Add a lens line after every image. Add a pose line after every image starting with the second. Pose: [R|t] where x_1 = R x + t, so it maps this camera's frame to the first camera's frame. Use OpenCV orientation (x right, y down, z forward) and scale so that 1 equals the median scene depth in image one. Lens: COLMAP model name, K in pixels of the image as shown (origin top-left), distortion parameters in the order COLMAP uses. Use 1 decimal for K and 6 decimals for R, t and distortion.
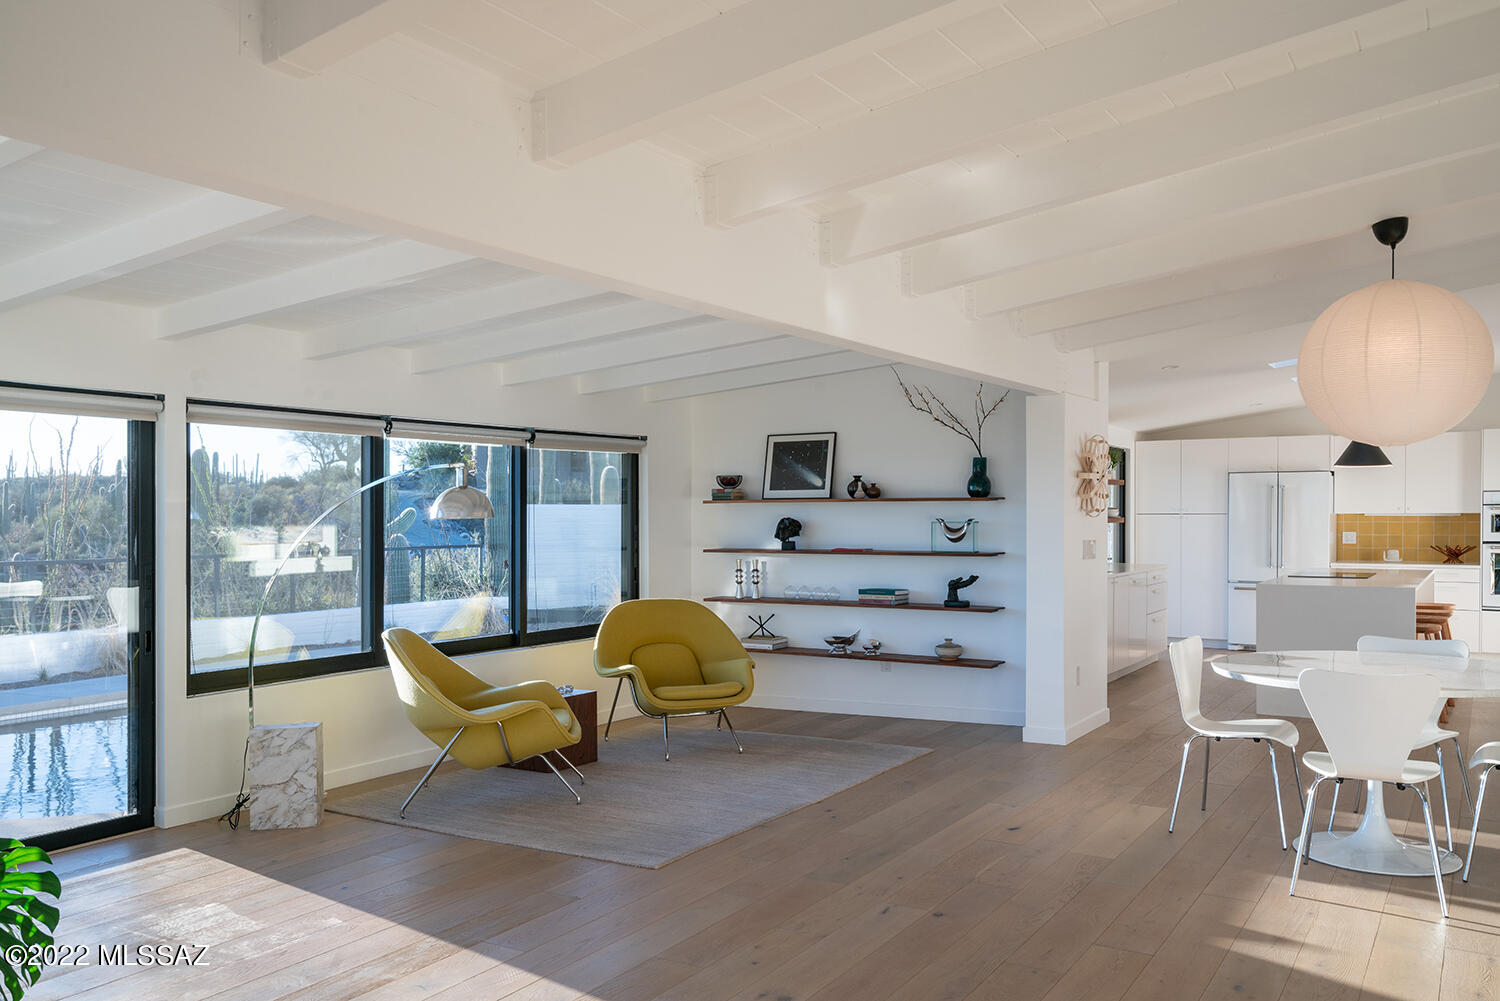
lens RADIAL K [[1203.2, 0, 730.9], [0, 1203.2, 510.1], [0, 0, 1]] dist [0.008378, 0.000024]
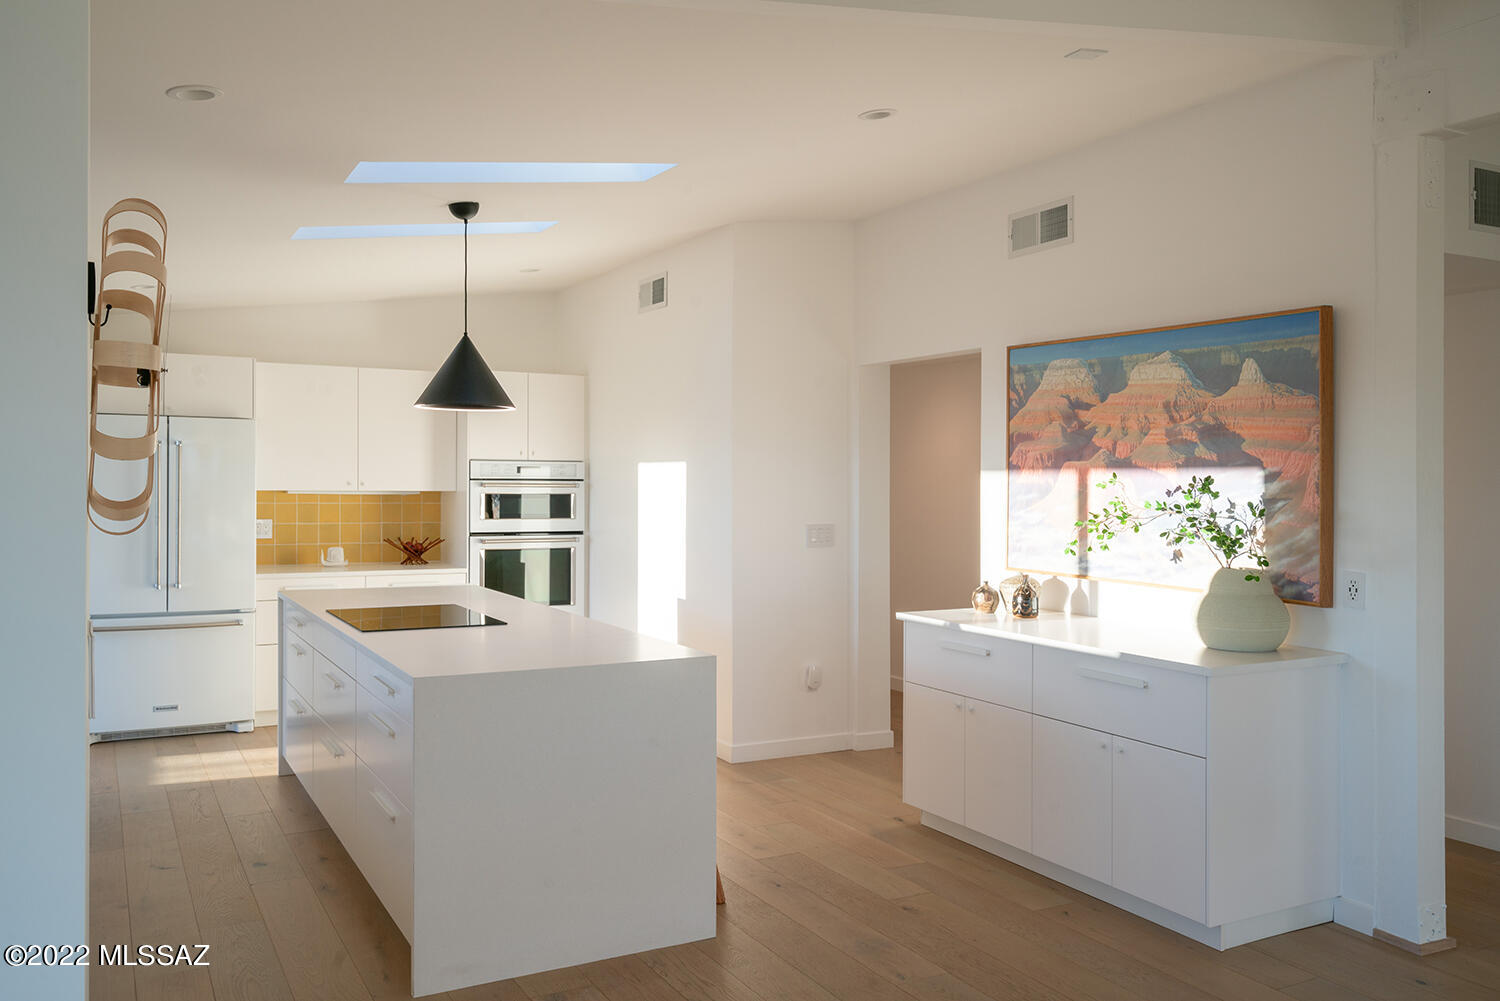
lens RADIAL K [[1173.1, 0, 725.8], [0, 1173.1, 484.5], [0, 0, 1]] dist [0.008189, -0.001766]
pose [[0.476695, 0.007830, 0.879034, 0.099743], [-0.013447, 0.999908, -0.001615, -0.002362], [-0.878966, -0.011050, 0.476756, 0.528107]]
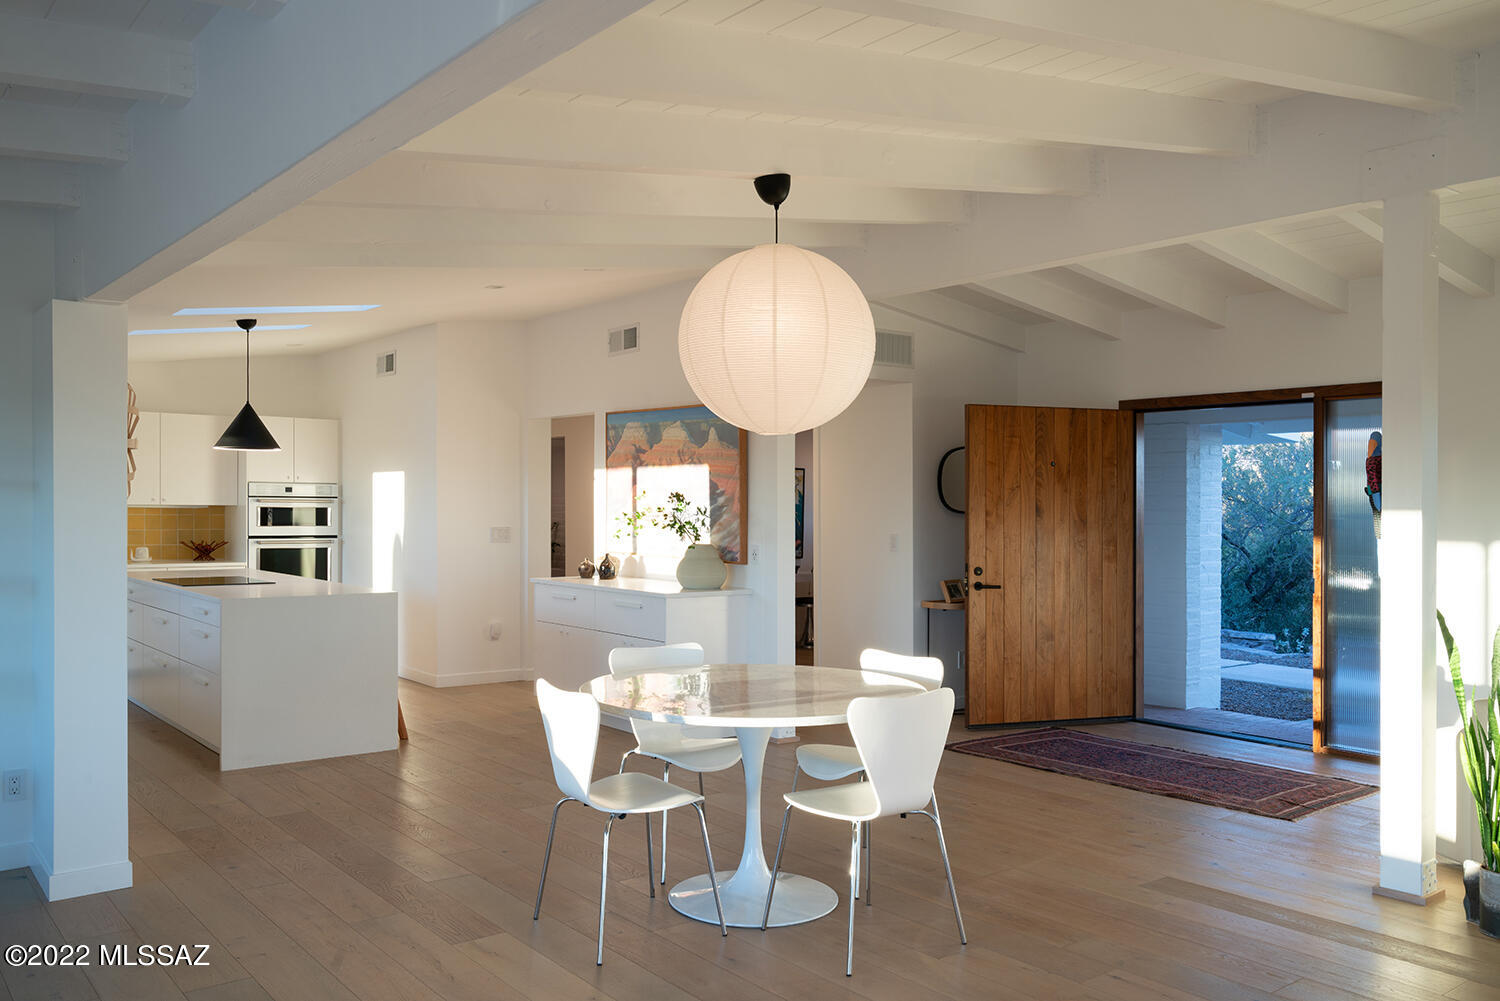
lens RADIAL K [[1203.2, 0, 730.9], [0, 1203.2, 510.1], [0, 0, 1]] dist [0.008378, 0.000024]
pose [[0.319494, 0.005970, 0.947570, -0.130337], [-0.012945, 0.999914, -0.001936, 0.002764], [-0.947500, -0.011648, 0.319544, 0.336594]]
